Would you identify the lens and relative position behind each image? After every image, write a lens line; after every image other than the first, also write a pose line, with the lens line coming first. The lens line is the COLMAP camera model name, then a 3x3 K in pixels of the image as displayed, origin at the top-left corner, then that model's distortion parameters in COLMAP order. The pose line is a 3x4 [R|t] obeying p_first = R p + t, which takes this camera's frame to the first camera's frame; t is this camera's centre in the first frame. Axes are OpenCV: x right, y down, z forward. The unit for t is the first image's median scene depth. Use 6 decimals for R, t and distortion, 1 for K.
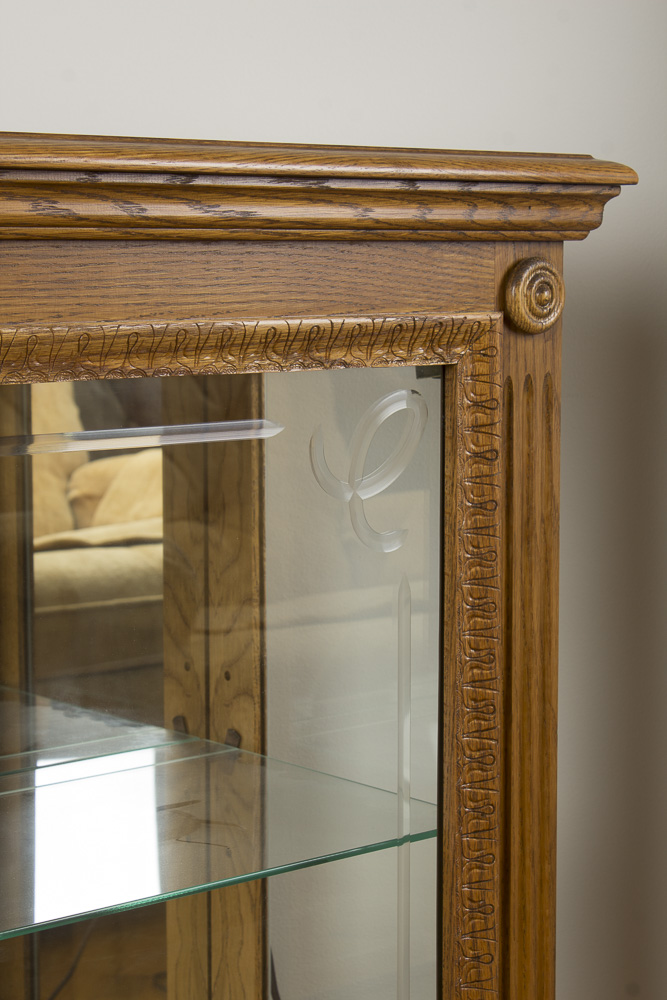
lens RADIAL K [[2236.2, 0, 333.5], [0, 2236.2, 500.0], [0, 0, 1]] dist [0.003926, 0.100376]
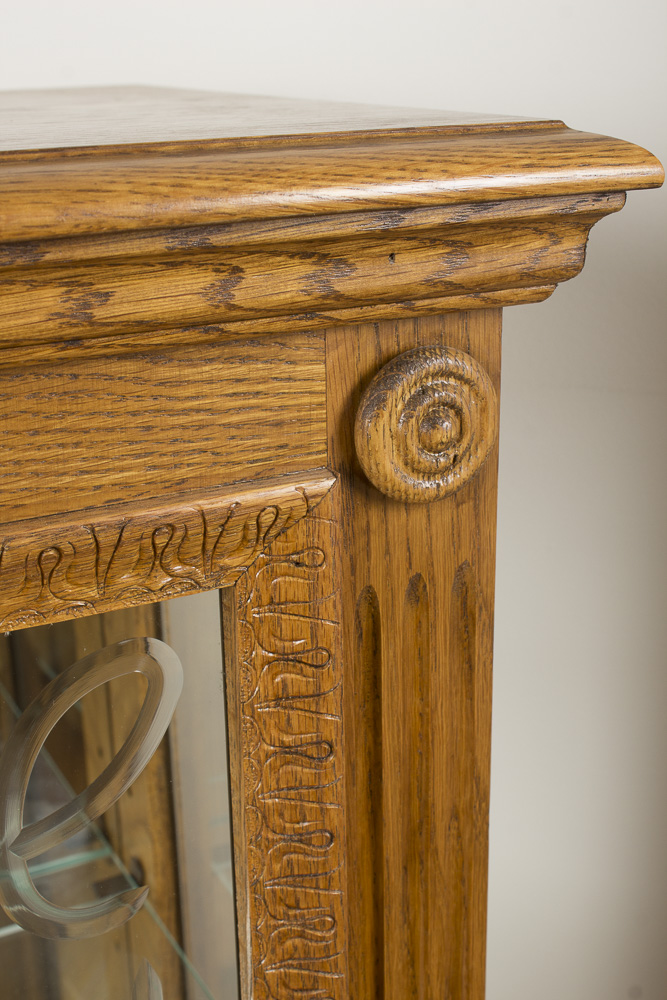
lens RADIAL K [[1408.5, 0, 333.5], [0, 1408.5, 500.0], [0, 0, 1]] dist [-0.029506, -0.024868]
pose [[0.973755, 0.059213, -0.219762, 0.139414], [-0.009515, 0.975312, 0.220627, -0.143681], [0.227401, -0.212745, 0.950278, 0.712690]]
